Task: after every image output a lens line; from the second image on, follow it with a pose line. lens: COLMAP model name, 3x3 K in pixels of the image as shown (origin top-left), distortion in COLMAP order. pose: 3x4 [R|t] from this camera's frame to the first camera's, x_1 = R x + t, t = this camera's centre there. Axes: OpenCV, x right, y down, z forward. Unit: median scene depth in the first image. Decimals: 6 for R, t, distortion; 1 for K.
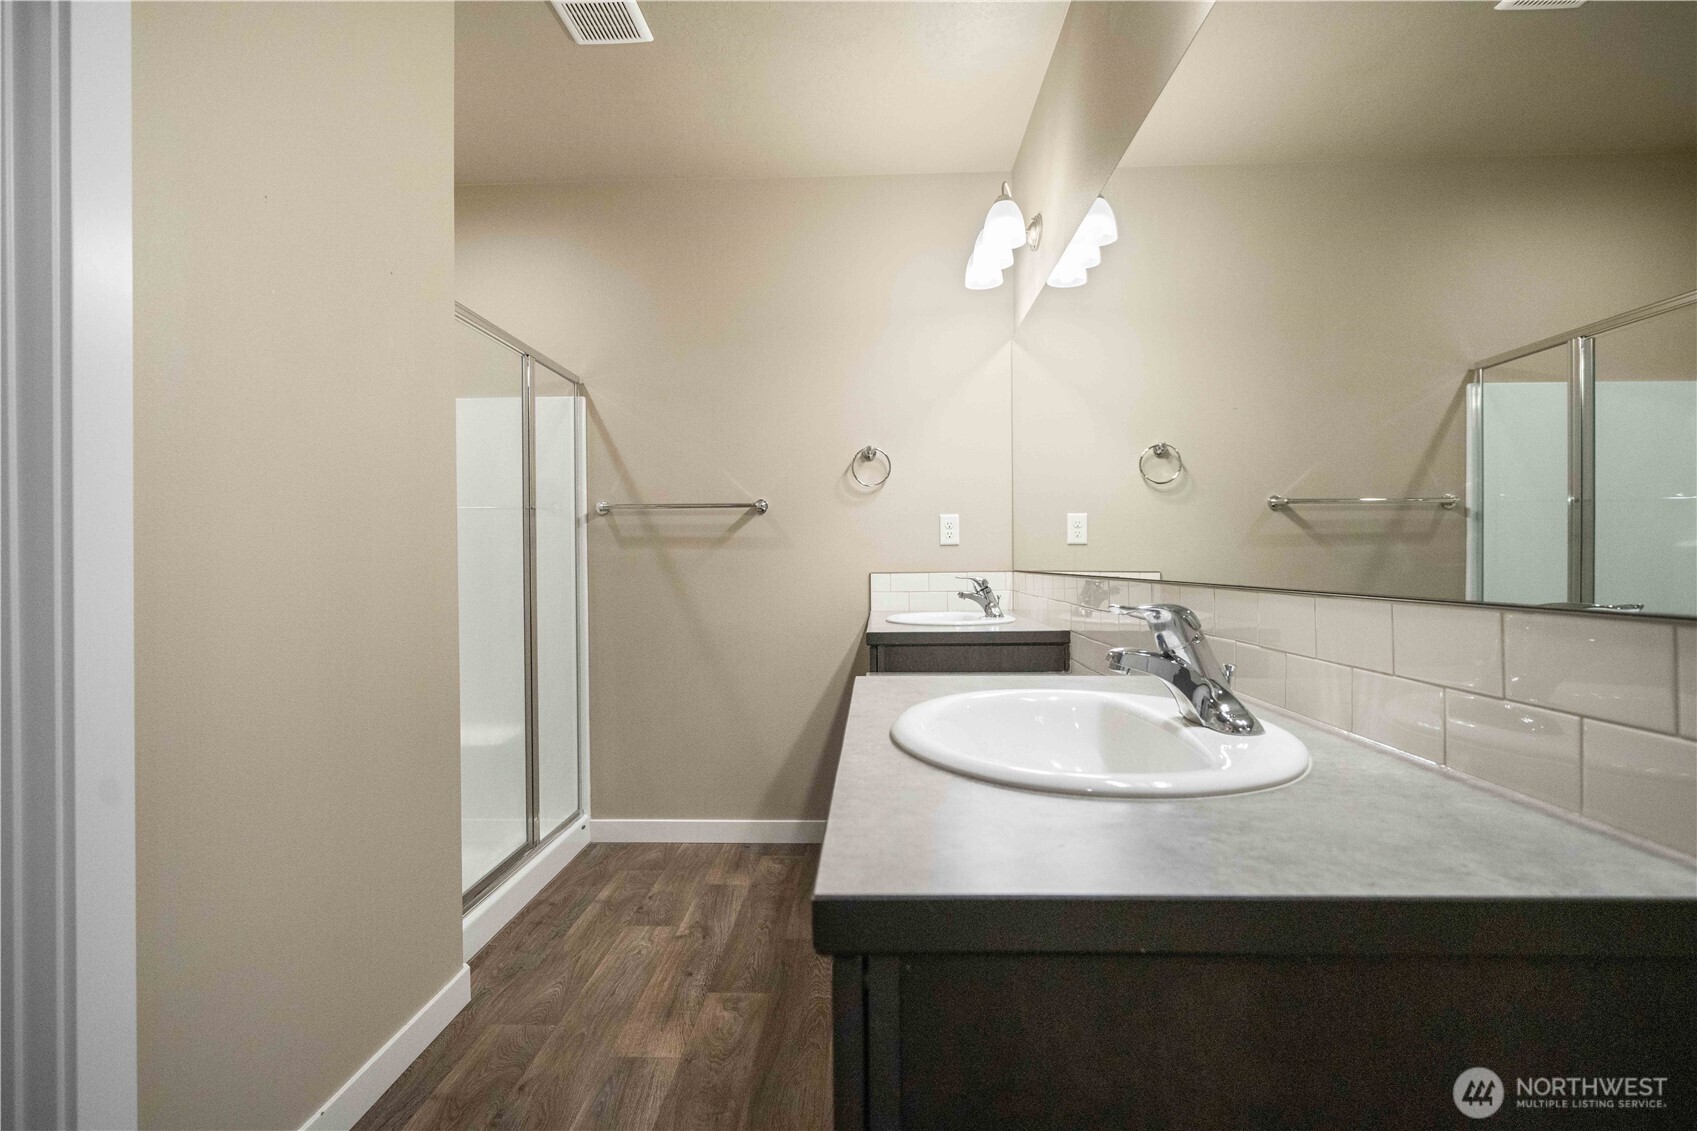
lens RADIAL K [[841.3, 0, 839.6], [0, 841.3, 607.8], [0, 0, 1]] dist [0.004477, -0.001031]
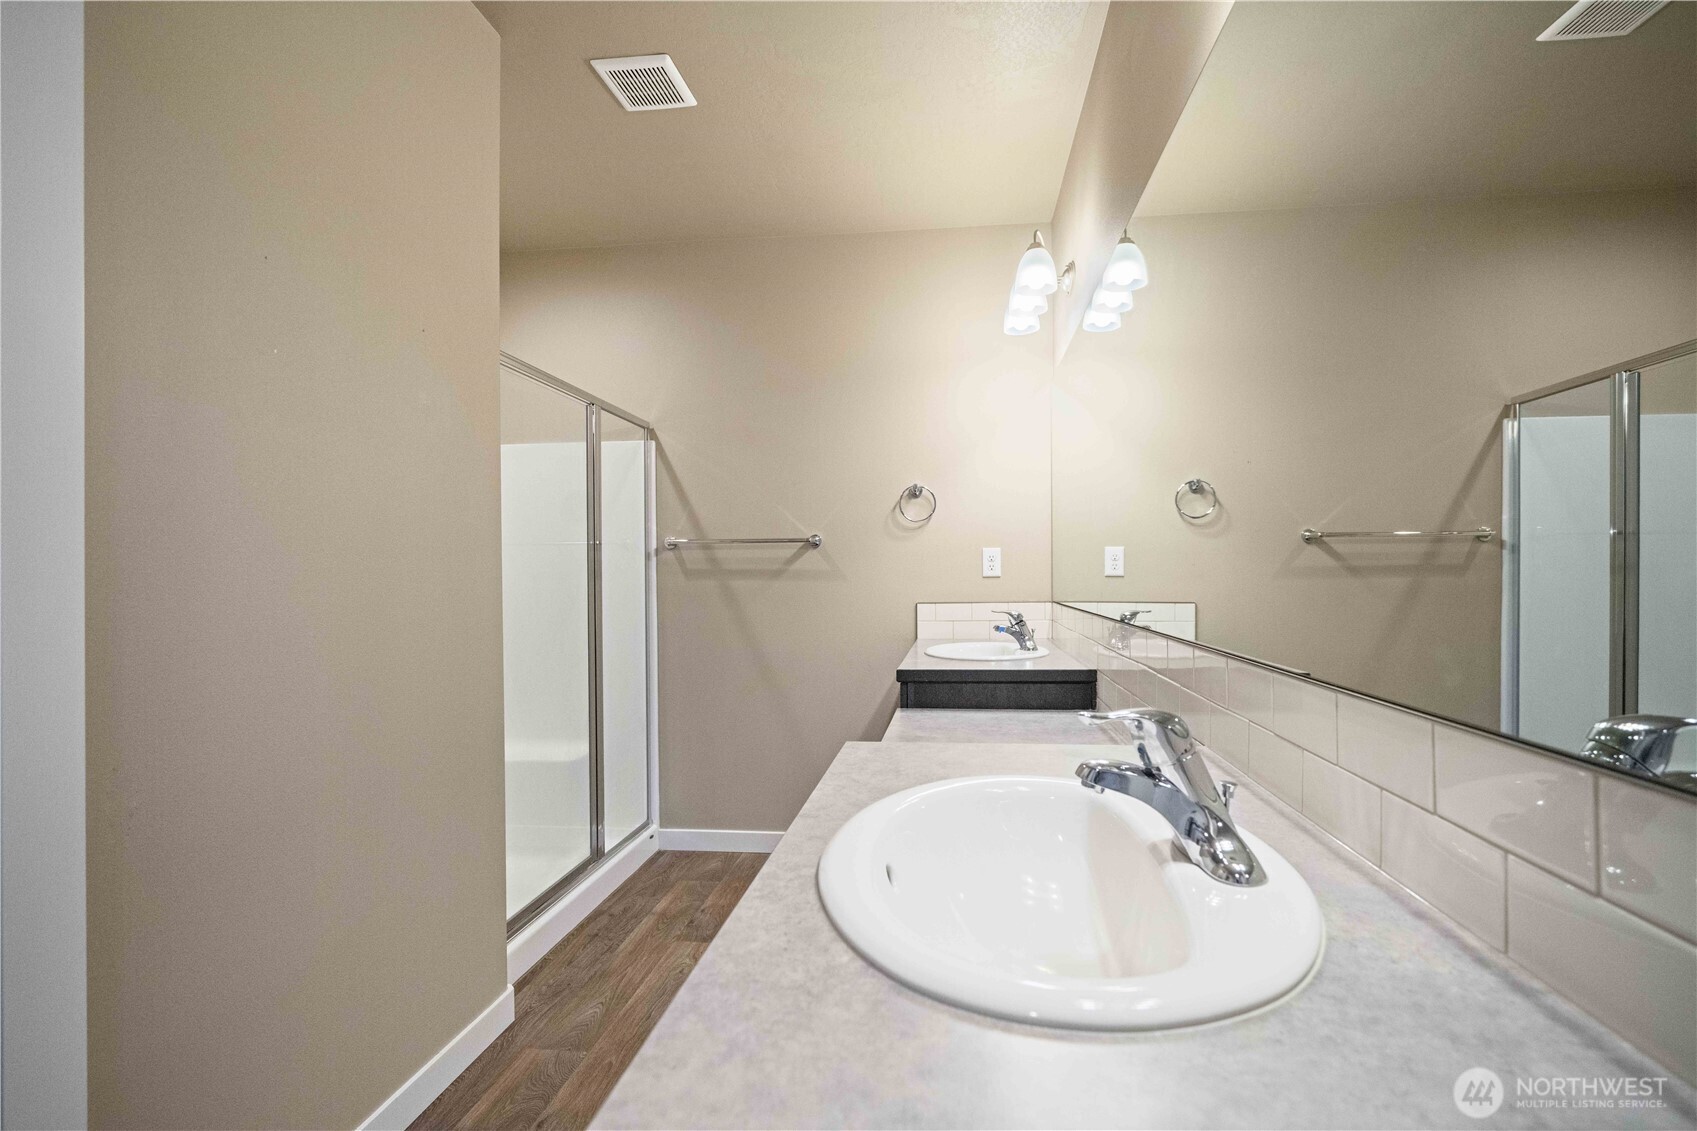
lens RADIAL K [[729.4, 0, 881.9], [0, 729.4, 615.0], [0, 0, 1]] dist [0.001473, -0.000029]
pose [[0.998263, 0.002739, -0.058858, 0.057670], [-0.002607, 0.999994, 0.002320, -0.035036], [0.058864, -0.002163, 0.998264, 0.091908]]
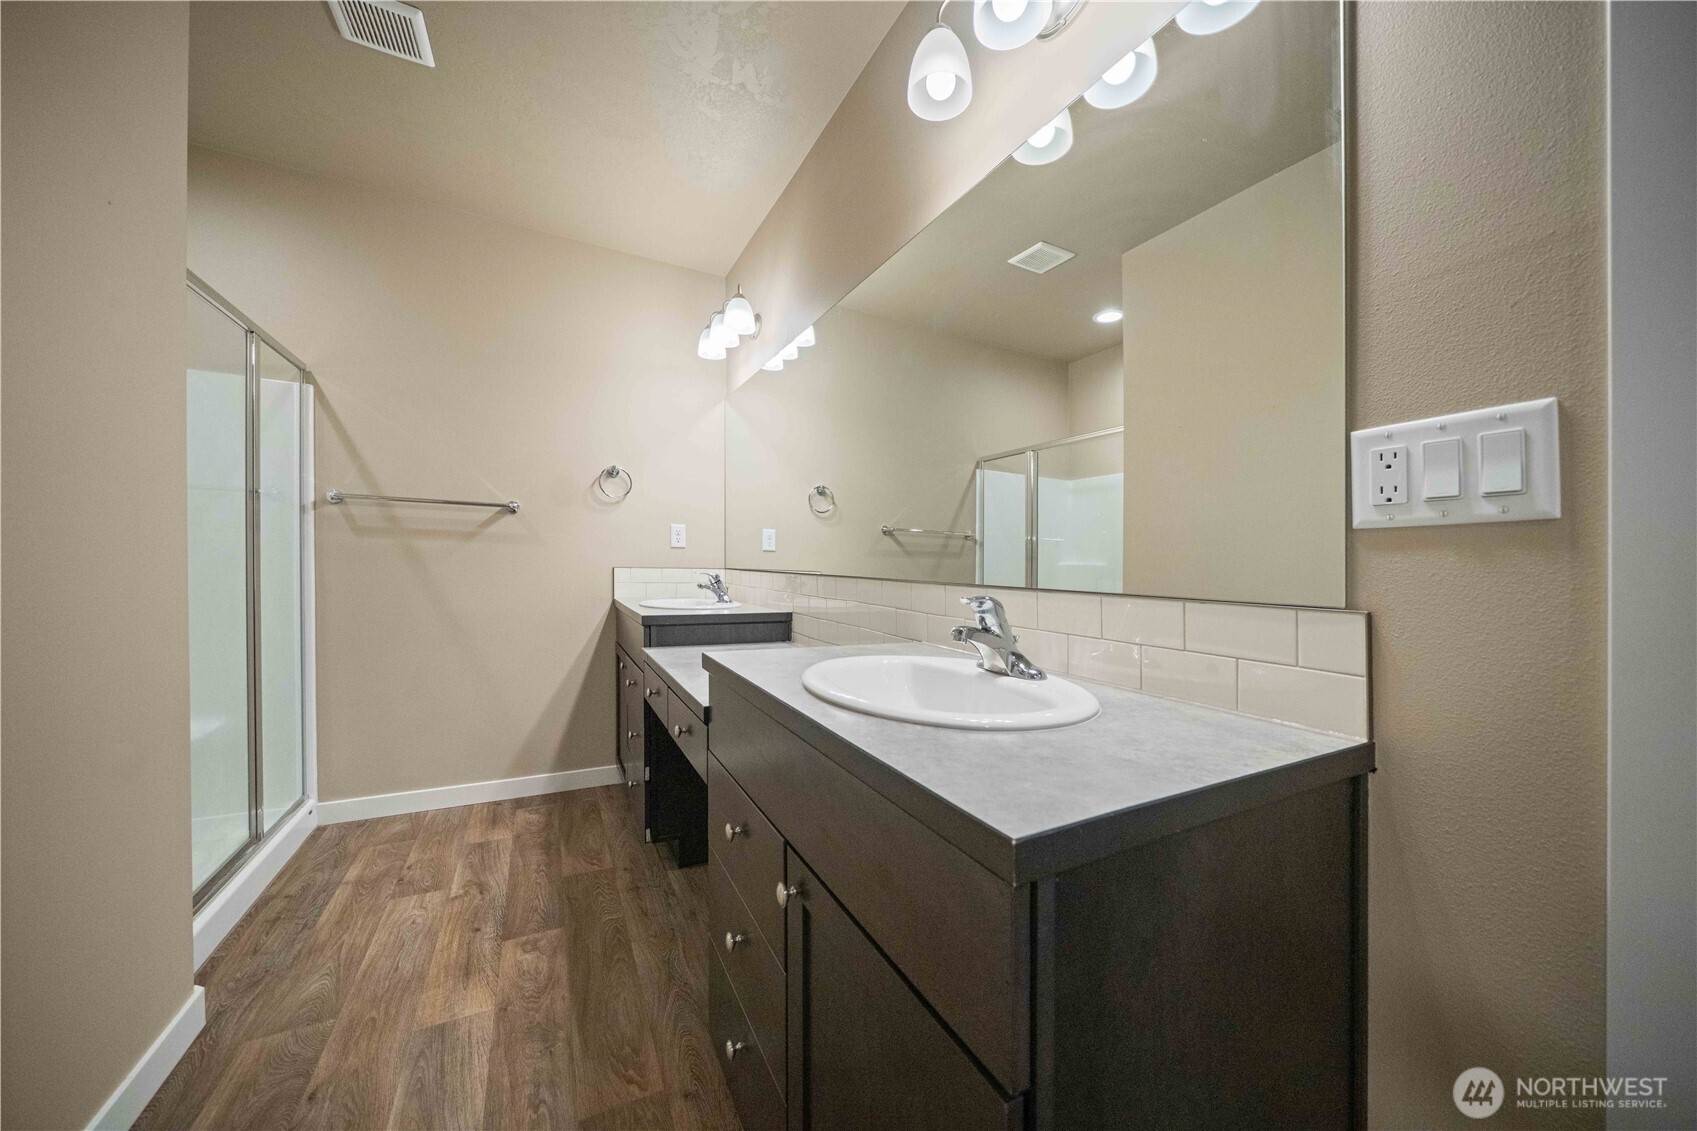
lens RADIAL K [[596.8, 0, 855.8], [0, 596.8, 591.7], [0, 0, 1]] dist [-0.005038, 0.000245]
pose [[0.862339, 0.006566, 0.506289, -0.124311], [-0.004271, 0.999975, -0.005694, -0.002027], [-0.506314, 0.002747, 0.862345, 0.068955]]
